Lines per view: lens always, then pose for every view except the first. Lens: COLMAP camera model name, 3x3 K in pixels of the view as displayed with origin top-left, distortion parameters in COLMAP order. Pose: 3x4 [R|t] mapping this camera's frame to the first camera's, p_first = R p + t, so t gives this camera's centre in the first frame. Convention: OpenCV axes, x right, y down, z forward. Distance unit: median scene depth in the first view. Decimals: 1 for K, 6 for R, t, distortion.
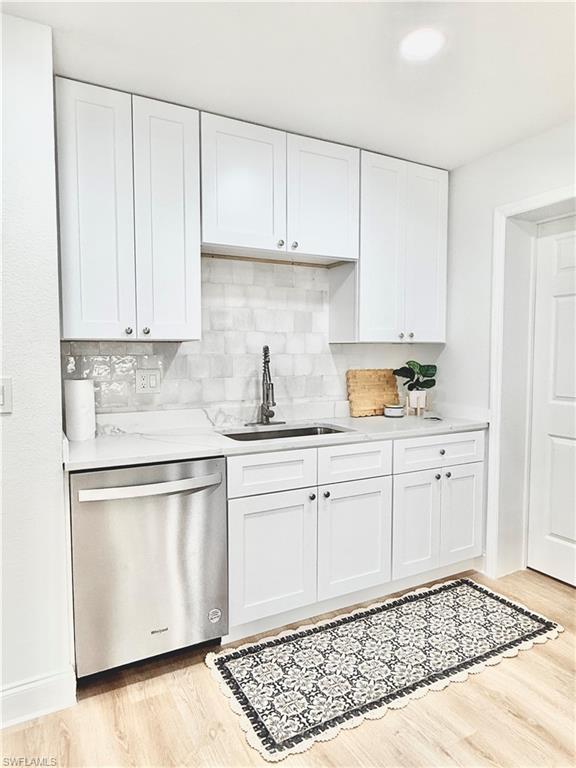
lens RADIAL K [[484.4, 0, 287.8], [0, 484.4, 383.2], [0, 0, 1]] dist [-0.004767, 0.004844]
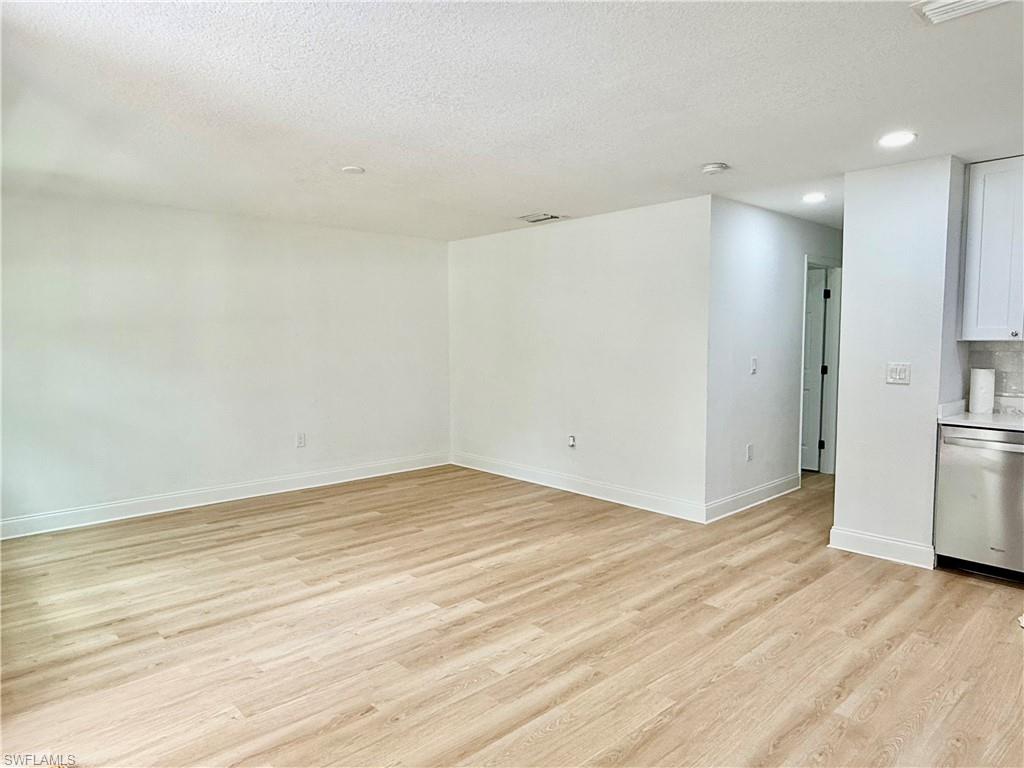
lens RADIAL K [[645.9, 0, 514.9], [0, 645.9, 388.2], [0, 0, 1]] dist [-0.004767, 0.004844]
pose [[0.249724, 0.079896, -0.965015, 0.884142], [-0.058628, 0.996009, 0.067290, 0.001258], [0.966540, 0.039773, 0.253412, -0.648178]]
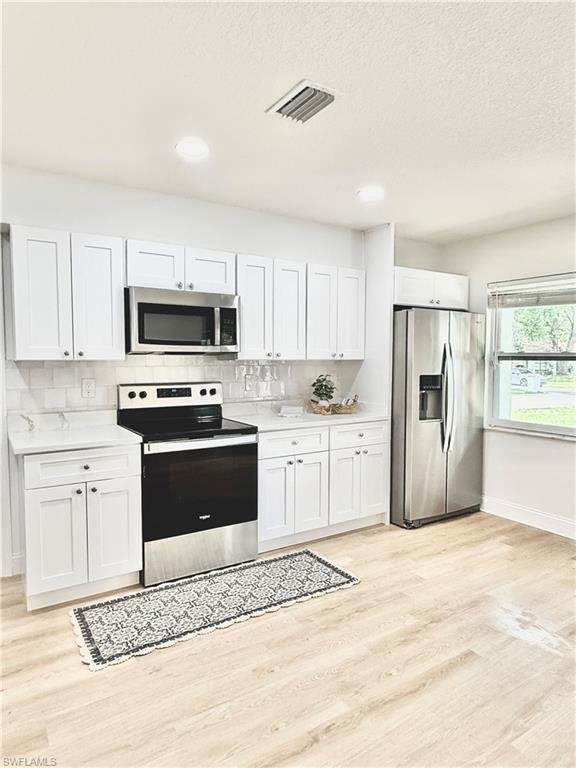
lens RADIAL K [[484.4, 0, 290.4], [0, 484.4, 383.3], [0, 0, 1]] dist [-0.004767, 0.004844]
pose [[-0.079977, -0.054697, 0.995295, -0.588839], [0.062105, 0.996280, 0.059741, -0.038101], [-0.994860, 0.066591, -0.076283, 0.182948]]
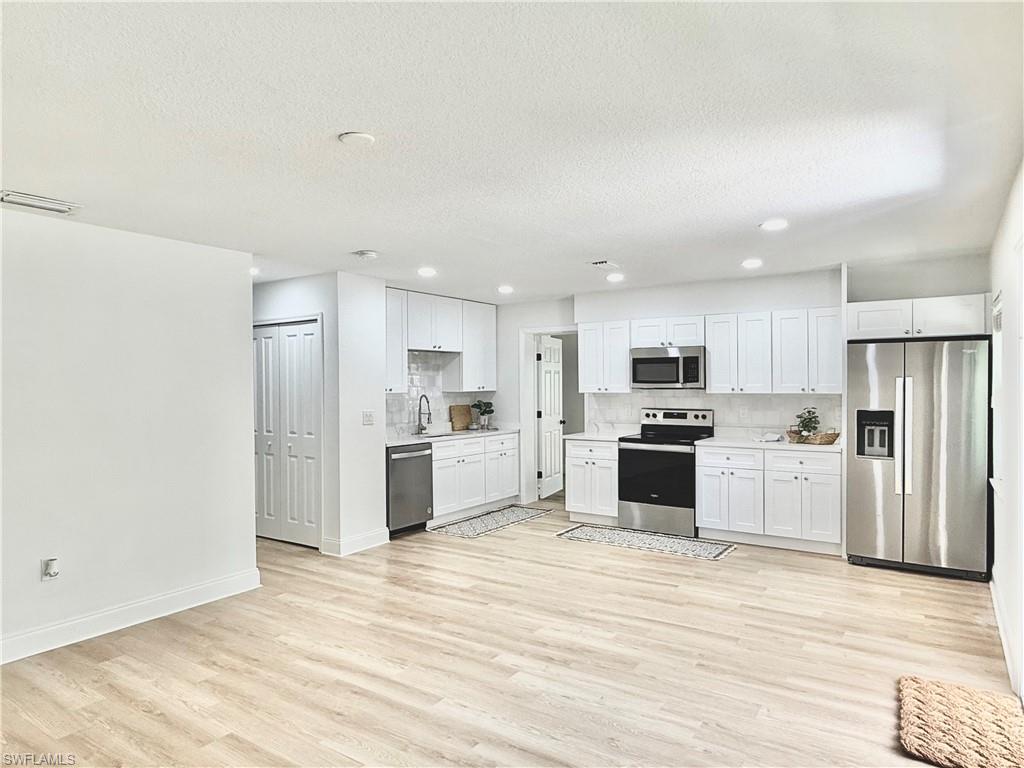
lens RADIAL K [[645.9, 0, 508.5], [0, 645.9, 386.3], [0, 0, 1]] dist [-0.004767, 0.004844]
pose [[0.885756, -0.007261, 0.464094, -1.024641], [0.035407, 0.998021, -0.051961, 0.043275], [-0.462799, 0.062457, 0.884260, -1.618723]]
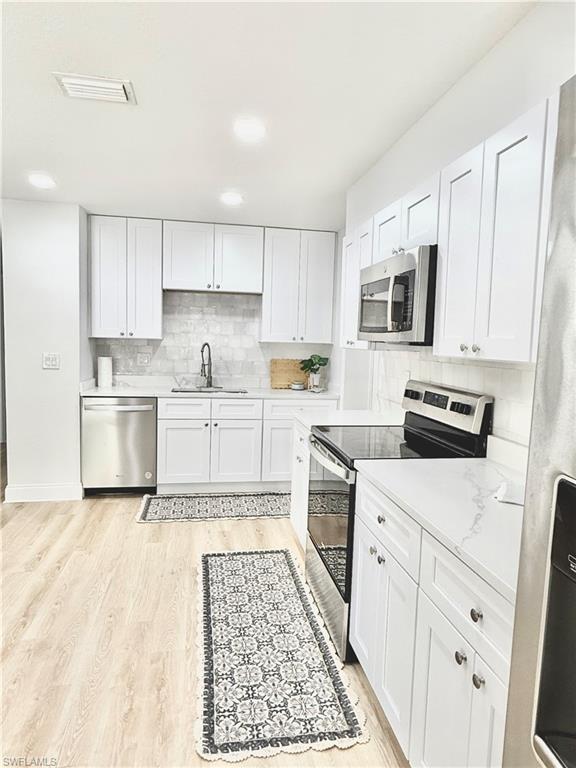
lens RADIAL K [[484.4, 0, 290.6], [0, 484.4, 380.9], [0, 0, 1]] dist [-0.004767, 0.004844]
pose [[0.951634, 0.055996, -0.302087, 0.817819], [-0.050661, 0.998391, 0.025472, 0.001450], [0.303028, -0.008936, 0.952940, -0.611578]]
